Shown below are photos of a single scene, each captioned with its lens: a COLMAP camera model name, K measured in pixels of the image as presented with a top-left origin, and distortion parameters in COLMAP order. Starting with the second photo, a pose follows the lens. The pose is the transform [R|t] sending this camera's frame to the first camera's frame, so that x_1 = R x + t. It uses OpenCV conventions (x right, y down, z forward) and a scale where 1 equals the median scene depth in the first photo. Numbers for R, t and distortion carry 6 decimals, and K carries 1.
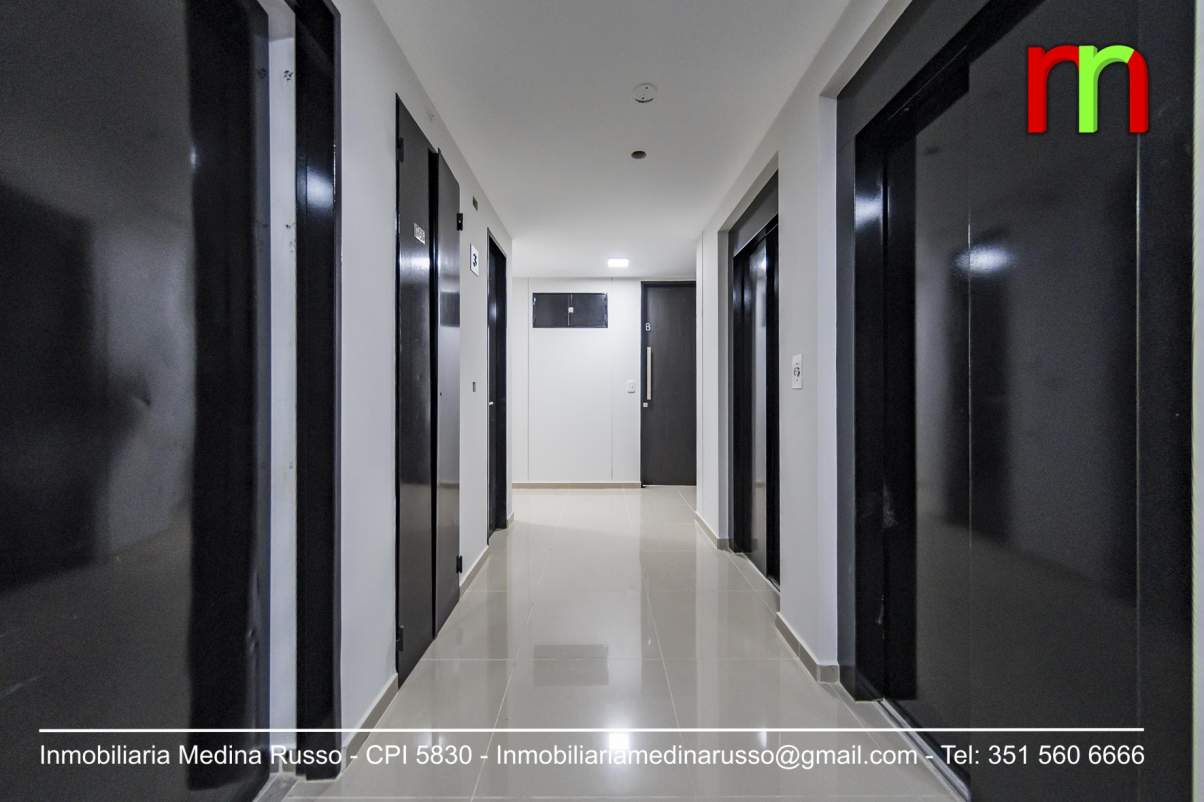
lens RADIAL K [[440.5, 0, 608.9], [0, 440.5, 401.7], [0, 0, 1]] dist [-0.000855, -0.000051]
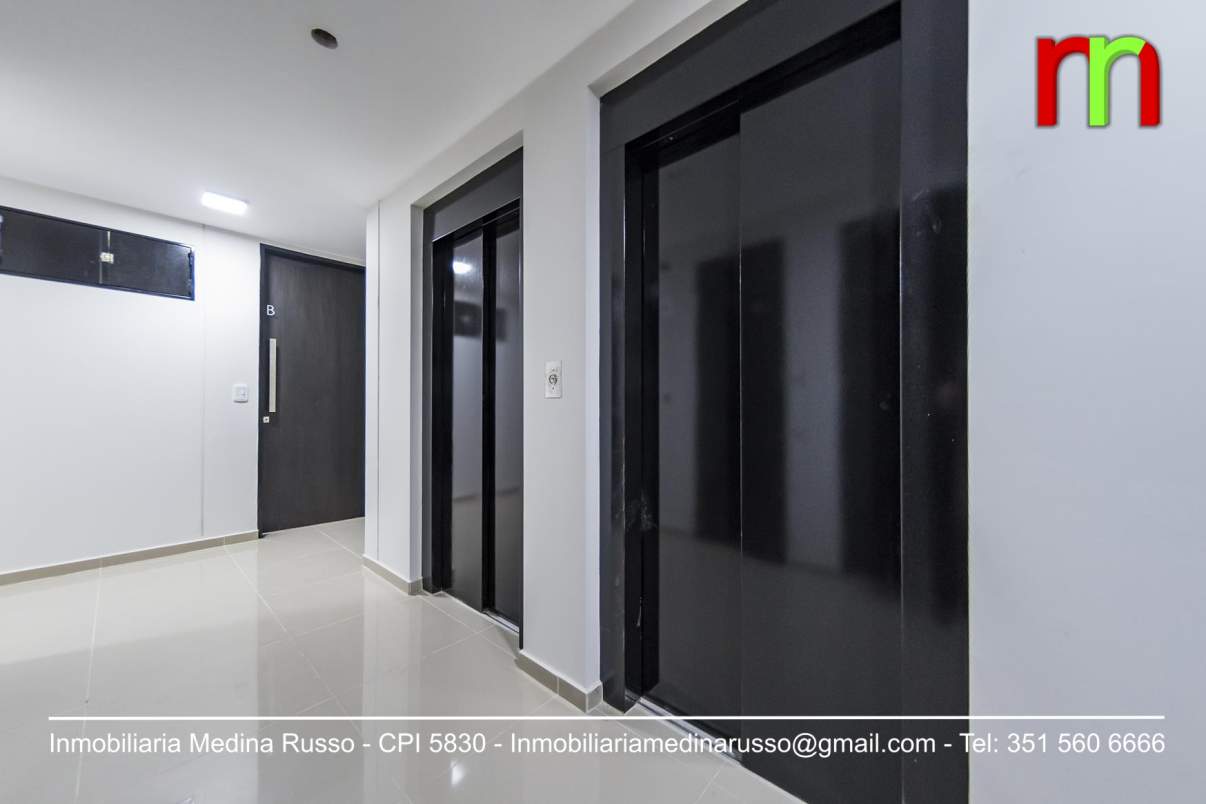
lens RADIAL K [[424.8, 0, 602.7], [0, 424.8, 407.8], [0, 0, 1]] dist [0.000072, -0.000031]
pose [[0.665155, -0.000158, 0.746705, -0.103101], [0.010463, 0.999904, -0.009108, 0.000311], [-0.746632, 0.013871, 0.665093, 0.218786]]
